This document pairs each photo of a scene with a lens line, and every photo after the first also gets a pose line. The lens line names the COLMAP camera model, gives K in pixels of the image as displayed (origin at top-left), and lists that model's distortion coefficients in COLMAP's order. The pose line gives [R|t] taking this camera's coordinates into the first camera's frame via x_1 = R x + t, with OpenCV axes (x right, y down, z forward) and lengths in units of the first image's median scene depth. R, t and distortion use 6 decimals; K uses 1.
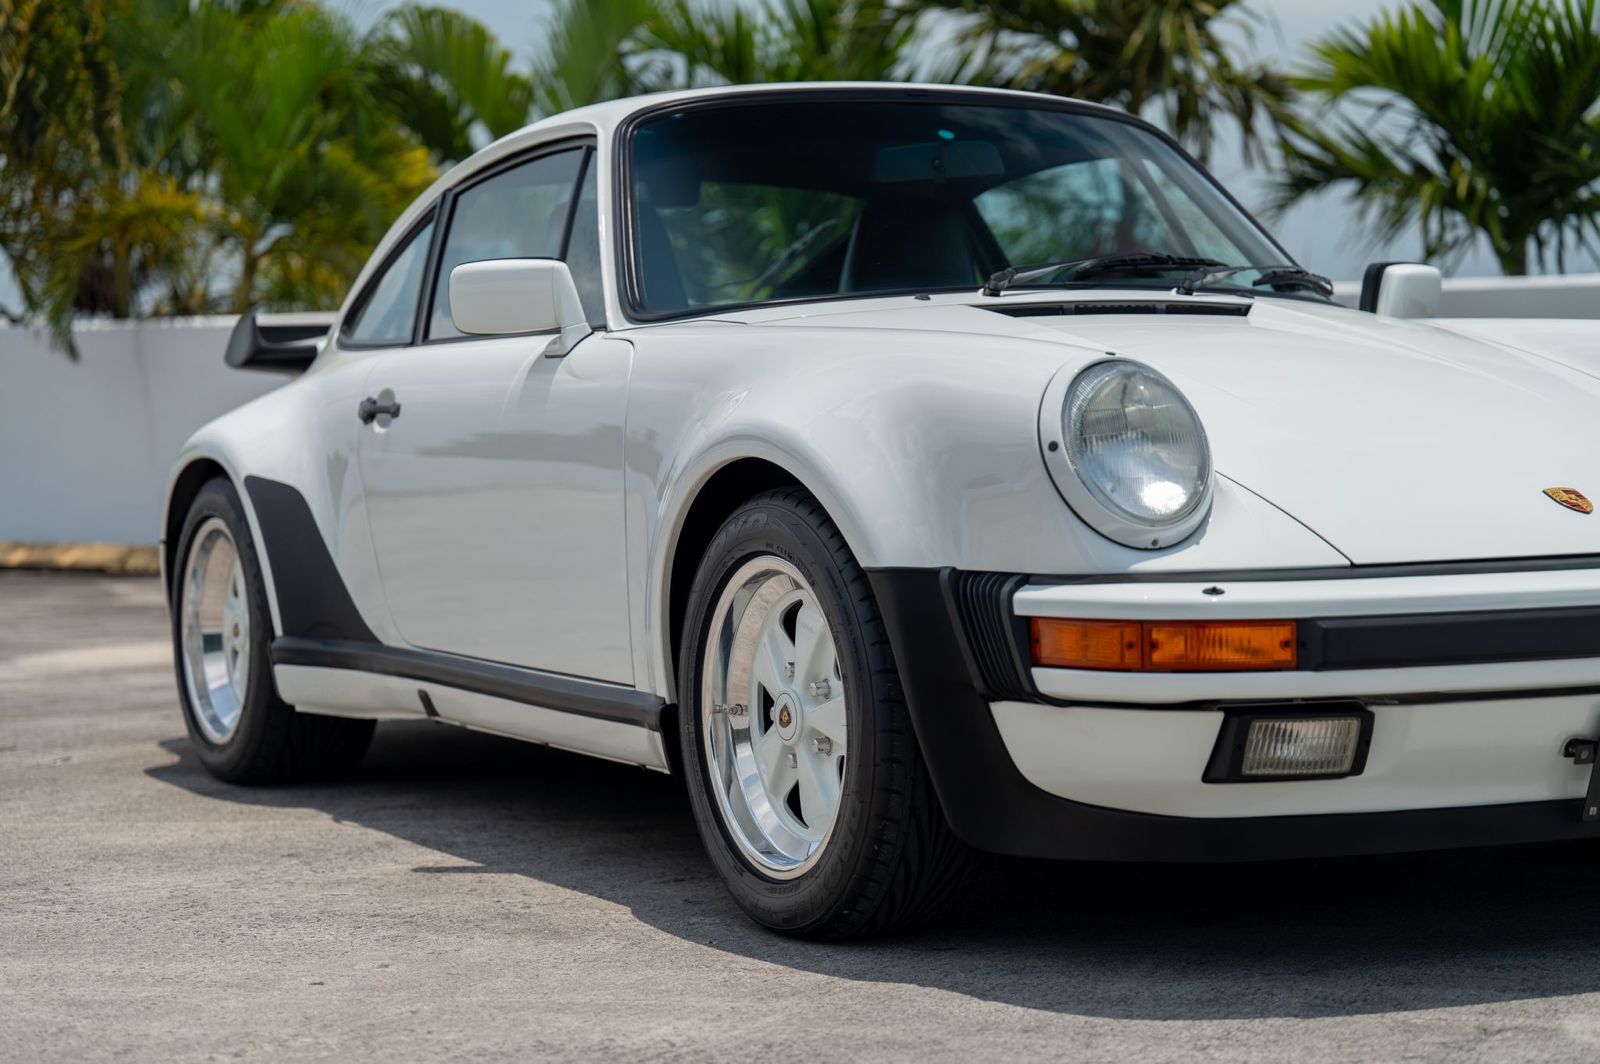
lens RADIAL K [[3094.9, 0, 800.0], [0, 3094.9, 532.0], [0, 0, 1]] dist [-0.036727, -0.158944]
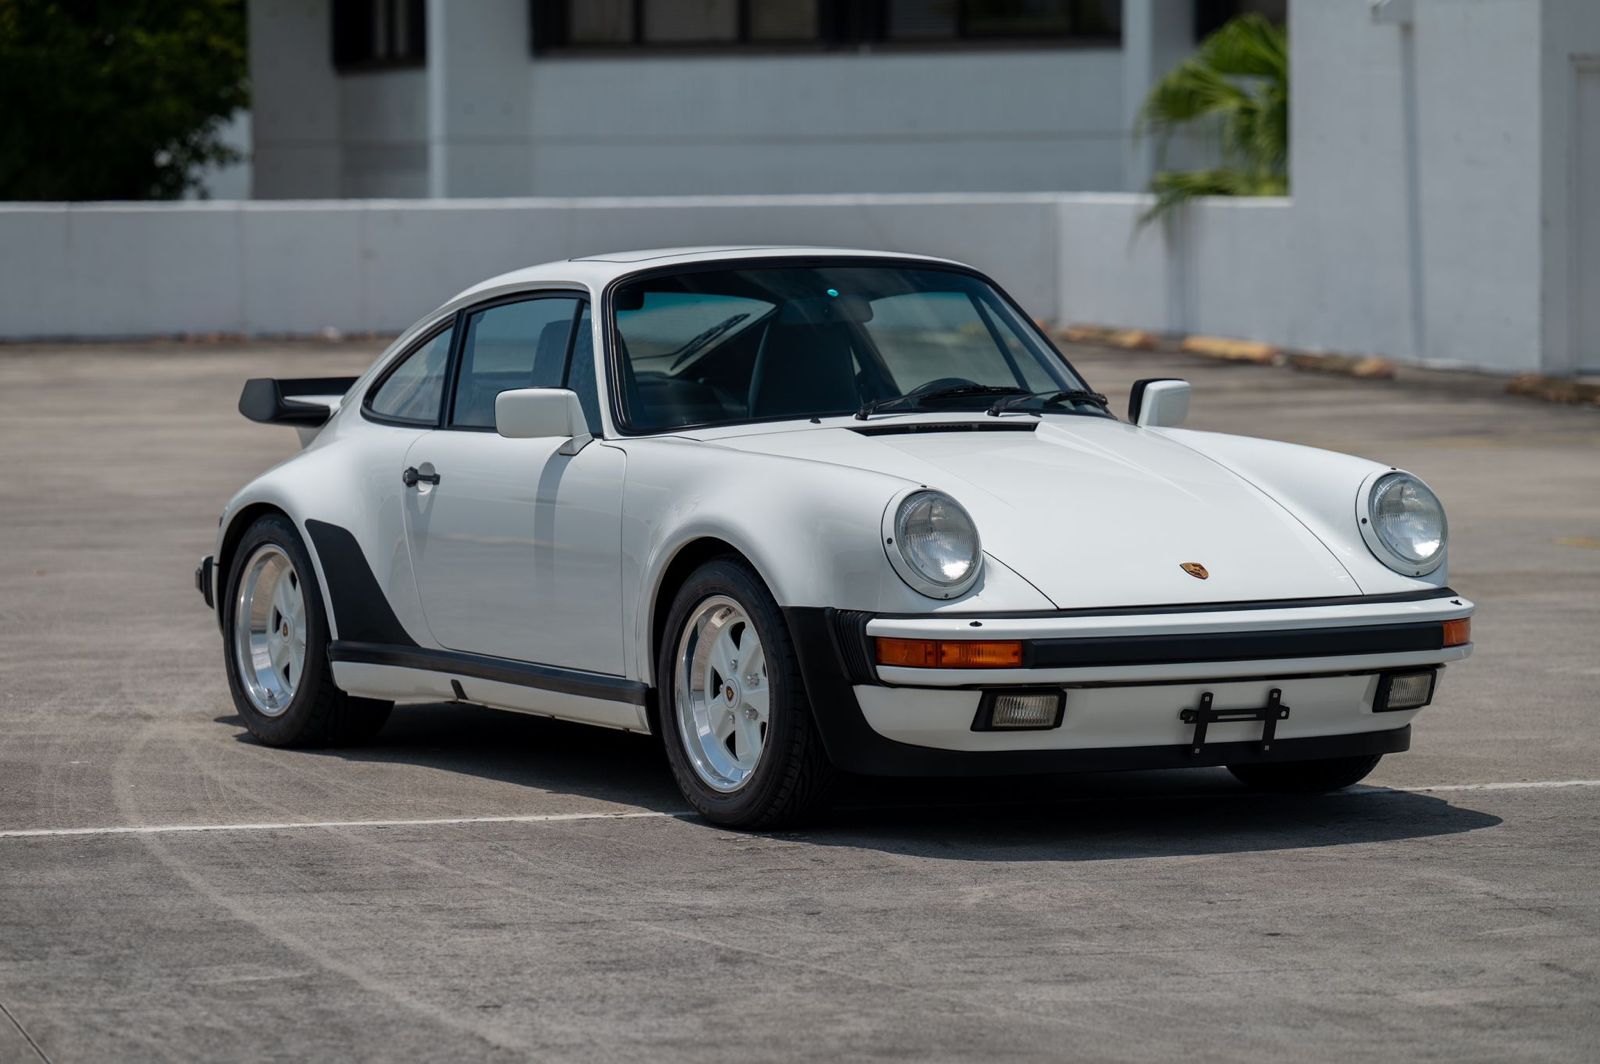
lens RADIAL K [[3094.9, 0, 800.0], [0, 3094.9, 532.0], [0, 0, 1]] dist [-0.036727, -0.158944]
pose [[0.999278, 0.010834, 0.036402, -0.030522], [-0.010791, 0.999941, -0.001365, -0.026784], [-0.036415, 0.000971, 0.999336, -0.693391]]
